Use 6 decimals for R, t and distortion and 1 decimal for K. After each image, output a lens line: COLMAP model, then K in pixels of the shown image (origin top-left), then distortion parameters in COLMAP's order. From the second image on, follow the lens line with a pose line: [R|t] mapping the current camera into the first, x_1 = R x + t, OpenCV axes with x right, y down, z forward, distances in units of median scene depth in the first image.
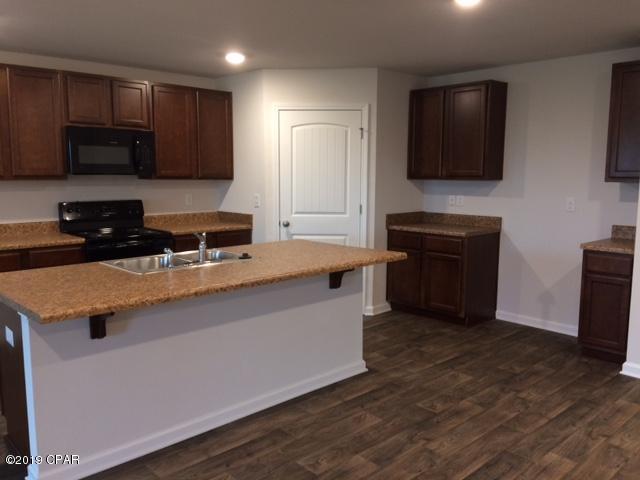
lens RADIAL K [[542.6, 0, 320.9], [0, 542.6, 242.5], [0, 0, 1]] dist [0.124934, -0.199202]
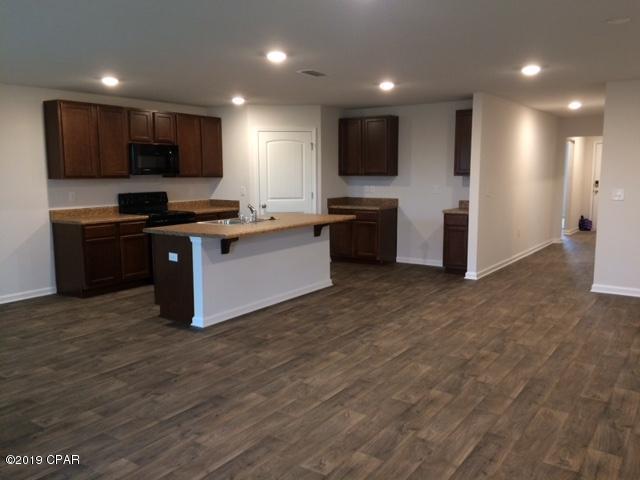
lens RADIAL K [[542.6, 0, 320.9], [0, 542.6, 242.5], [0, 0, 1]] dist [0.124934, -0.199202]
pose [[0.976862, -0.036901, 0.210664, -0.238550], [0.036179, 0.999319, 0.007282, 0.063785], [-0.210789, 0.000508, 0.977531, -0.529361]]
